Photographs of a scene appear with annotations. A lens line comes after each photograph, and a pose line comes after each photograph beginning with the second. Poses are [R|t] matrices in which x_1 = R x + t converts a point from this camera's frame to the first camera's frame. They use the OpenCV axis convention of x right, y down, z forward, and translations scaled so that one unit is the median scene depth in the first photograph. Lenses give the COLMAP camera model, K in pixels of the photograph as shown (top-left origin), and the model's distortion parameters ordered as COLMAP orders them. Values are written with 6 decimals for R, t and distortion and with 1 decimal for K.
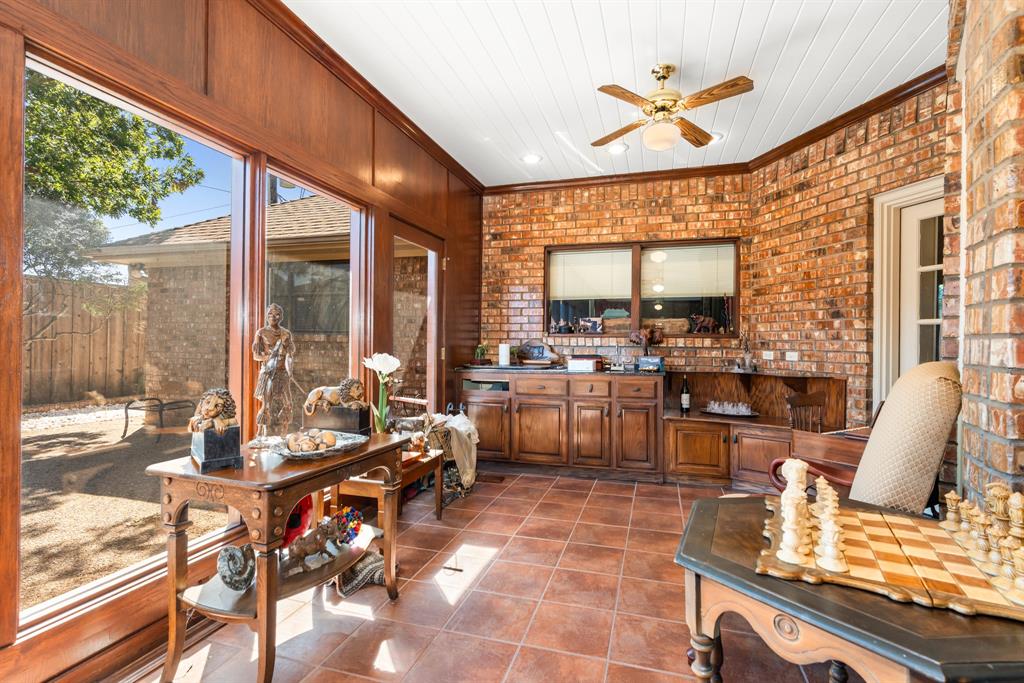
lens RADIAL K [[460.2, 0, 529.7], [0, 460.2, 340.6], [0, 0, 1]] dist [-0.007540, 0.001889]
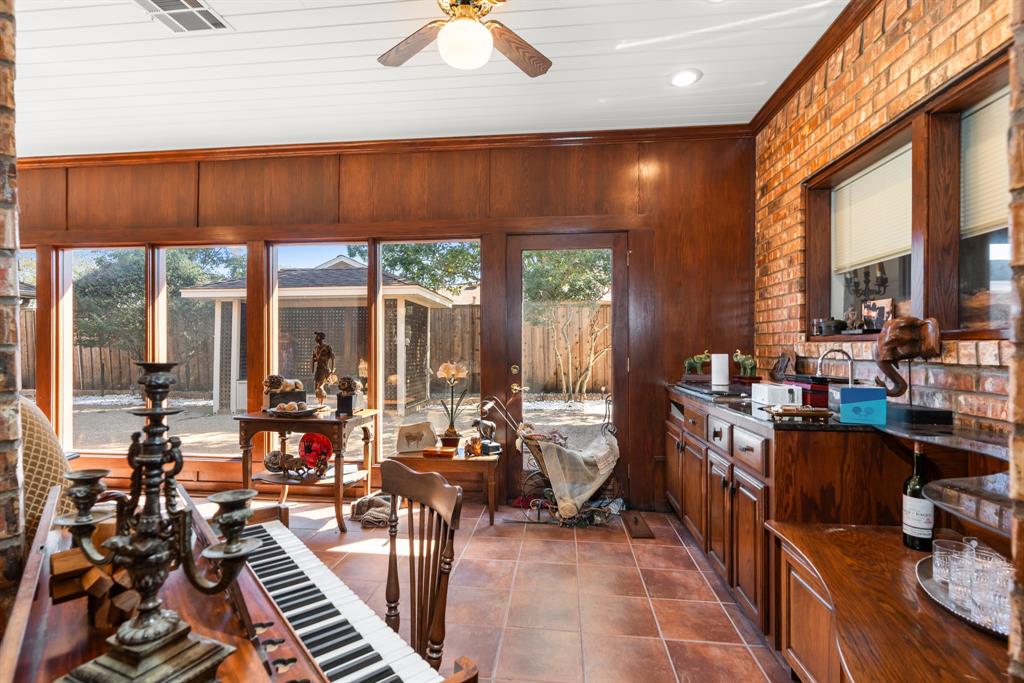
lens RADIAL K [[480.9, 0, 501.5], [0, 480.9, 343.1], [0, 0, 1]] dist [-0.008634, 0.000815]
pose [[0.181995, -0.014019, -0.983199, 0.578930], [0.008894, 0.999881, -0.012610, -0.002189], [0.983259, -0.006449, 0.182098, 0.552156]]
